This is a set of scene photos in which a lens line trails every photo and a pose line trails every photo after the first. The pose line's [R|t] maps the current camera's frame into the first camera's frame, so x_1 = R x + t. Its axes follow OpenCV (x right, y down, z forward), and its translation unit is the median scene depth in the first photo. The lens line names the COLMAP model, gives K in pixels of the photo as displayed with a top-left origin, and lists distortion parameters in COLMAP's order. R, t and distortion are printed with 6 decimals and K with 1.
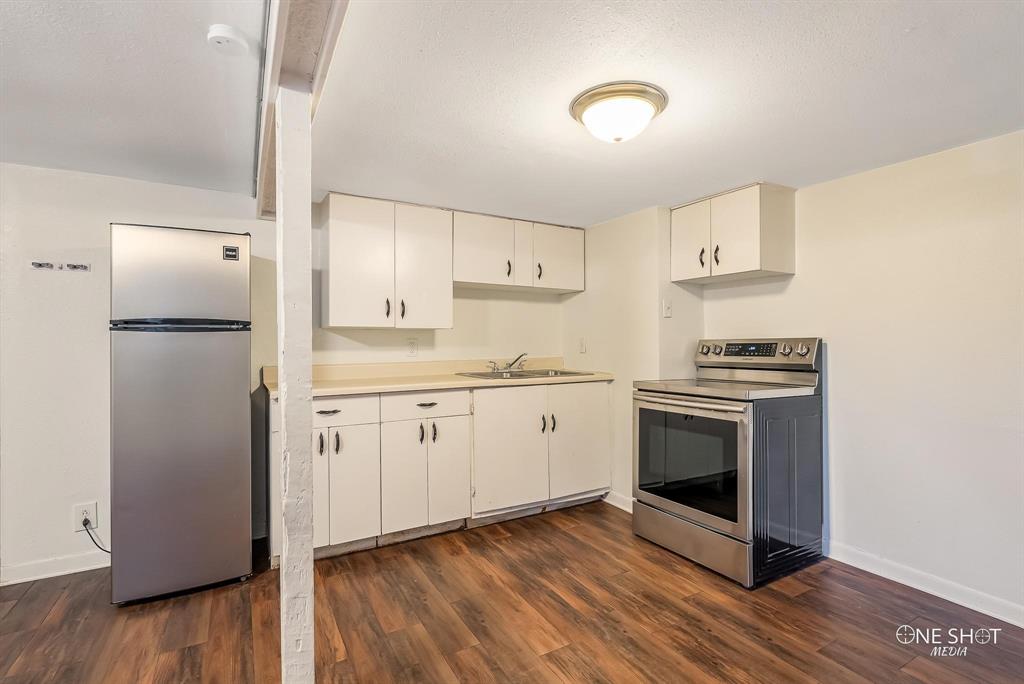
lens RADIAL K [[501.1, 0, 515.7], [0, 501.1, 340.6], [0, 0, 1]] dist [0.000002, -0.000083]
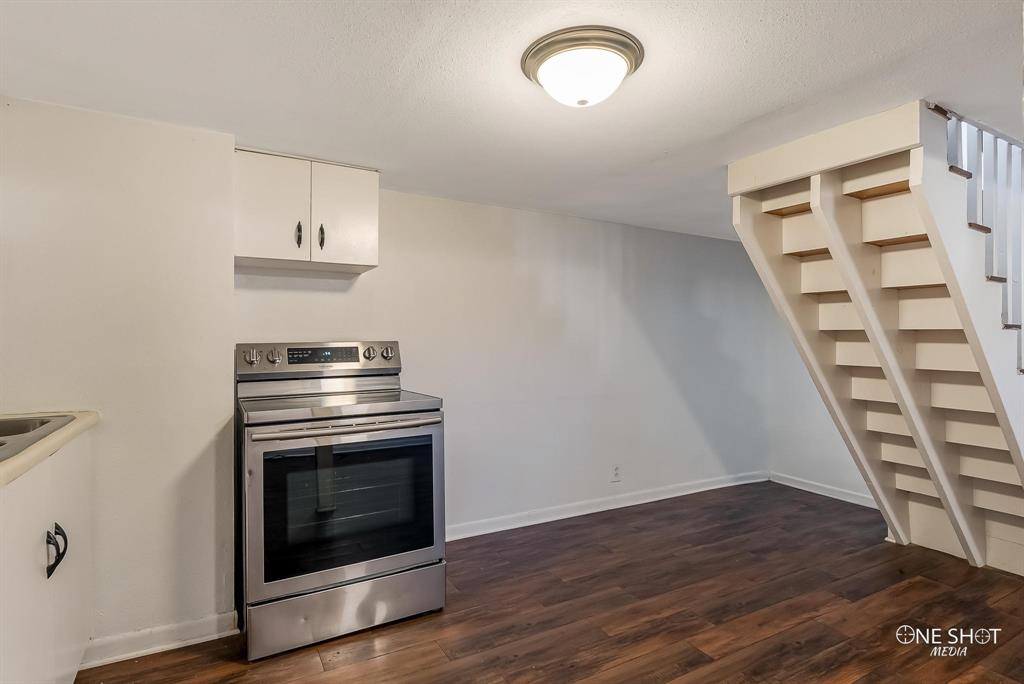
lens RADIAL K [[499.2, 0, 525.4], [0, 499.2, 335.3], [0, 0, 1]] dist [-0.002605, -0.000599]
pose [[-0.003760, 0.009246, 0.999950, -0.401075], [0.001994, 0.999955, -0.009238, -0.007108], [-0.999991, 0.001959, -0.003779, 0.721706]]
